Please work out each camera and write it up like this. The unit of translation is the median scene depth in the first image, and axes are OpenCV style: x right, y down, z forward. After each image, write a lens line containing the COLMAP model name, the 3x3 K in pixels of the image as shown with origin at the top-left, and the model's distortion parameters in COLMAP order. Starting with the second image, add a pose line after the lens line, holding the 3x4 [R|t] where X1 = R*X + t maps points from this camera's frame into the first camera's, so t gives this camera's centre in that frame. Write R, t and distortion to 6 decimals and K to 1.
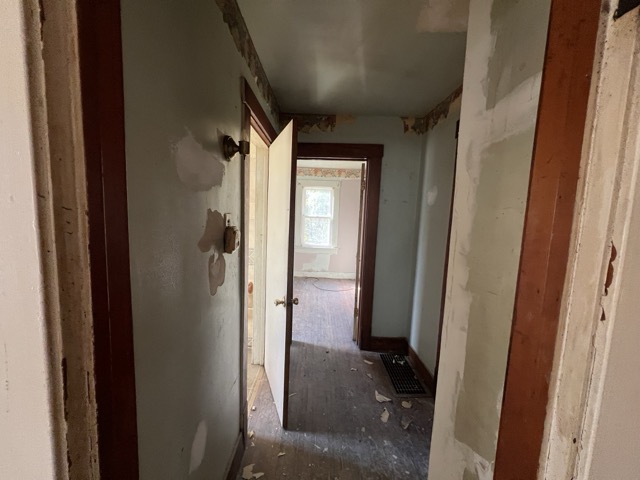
lens RADIAL K [[254.1, 0, 320.0], [0, 254.1, 240.0], [0, 0, 1]] dist [-0.001118, -0.000132]
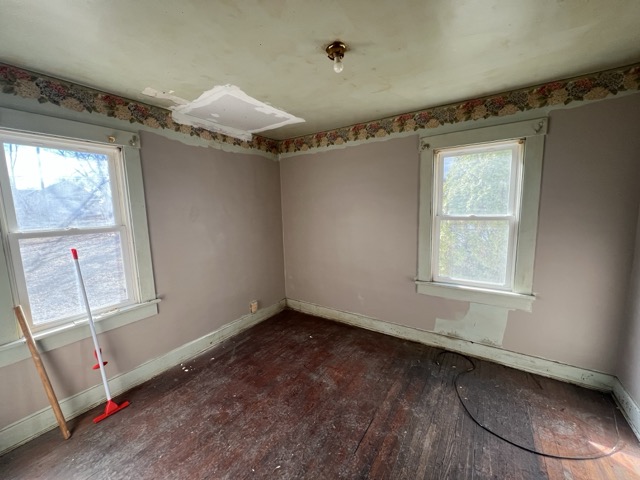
lens RADIAL K [[254.5, 0, 320.0], [0, 254.5, 240.0], [0, 0, 1]] dist [-0.002691, 0.000122]
pose [[0.810866, 0.016518, -0.584998, 0.031953], [-0.004529, 0.999749, 0.021950, -0.062168], [0.585214, -0.015149, 0.810737, 0.509906]]
